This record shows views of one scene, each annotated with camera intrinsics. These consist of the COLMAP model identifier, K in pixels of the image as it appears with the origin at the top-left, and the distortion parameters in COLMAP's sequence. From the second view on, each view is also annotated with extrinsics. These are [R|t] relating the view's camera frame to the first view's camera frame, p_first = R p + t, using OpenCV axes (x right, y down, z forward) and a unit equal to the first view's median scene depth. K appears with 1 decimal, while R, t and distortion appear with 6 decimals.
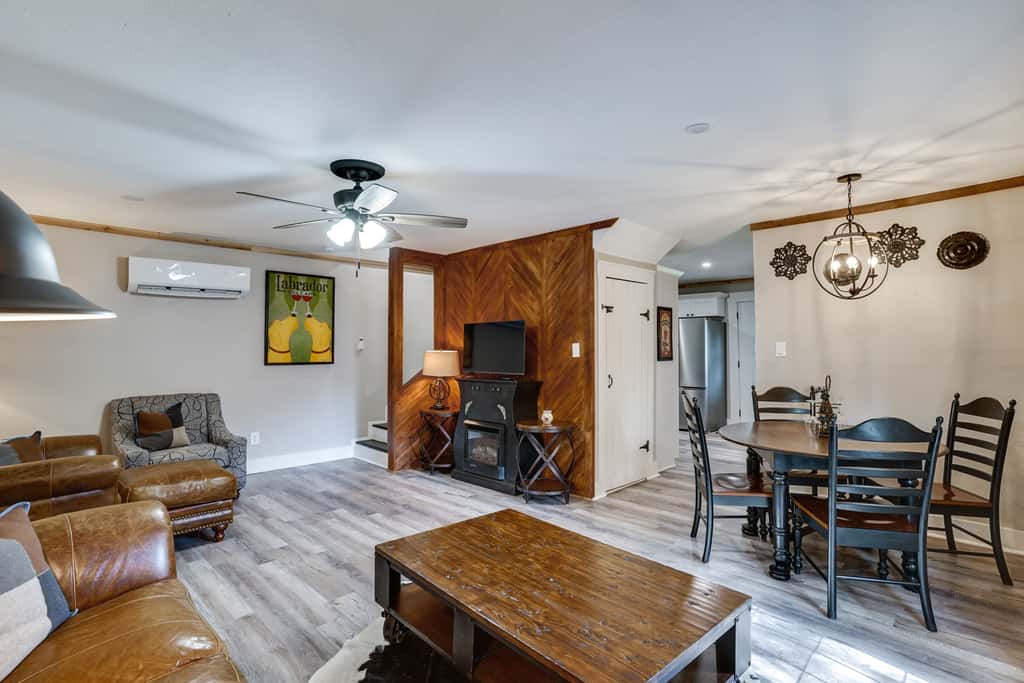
lens RADIAL K [[497.9, 0, 512.0], [0, 497.9, 341.5], [0, 0, 1]] dist [-0.042509, 0.037343]
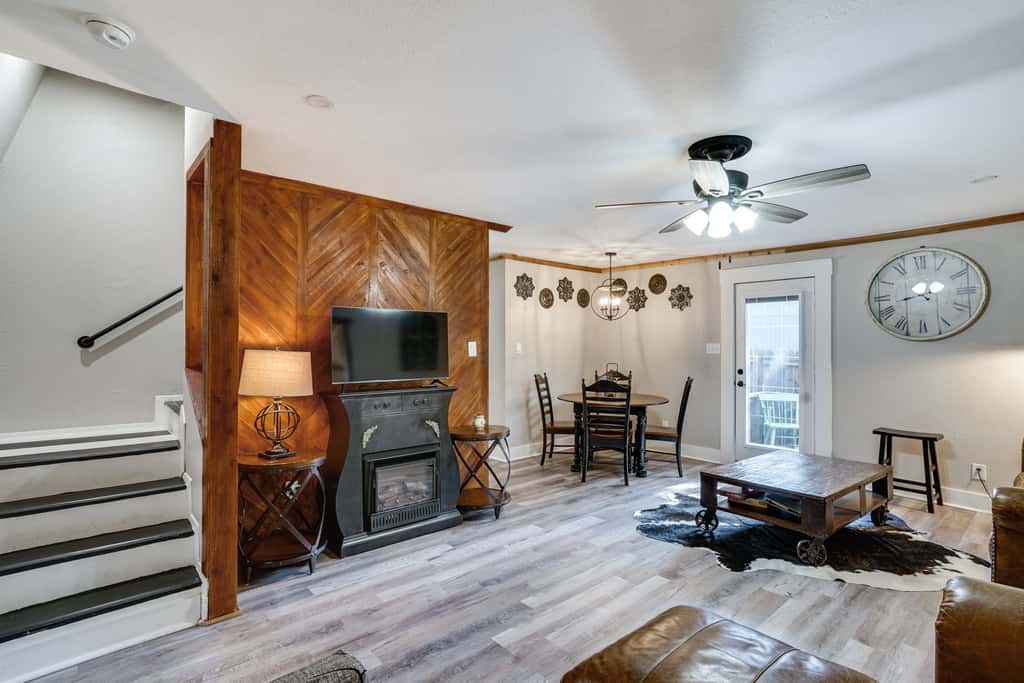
lens RADIAL K [[497.9, 0, 512.0], [0, 497.9, 341.5], [0, 0, 1]] dist [-0.042509, 0.037343]
pose [[0.069722, 0.013053, 0.997481, -0.804180], [-0.020761, 0.999717, -0.011632, 0.012965], [-0.997350, -0.019897, 0.069973, 0.850246]]
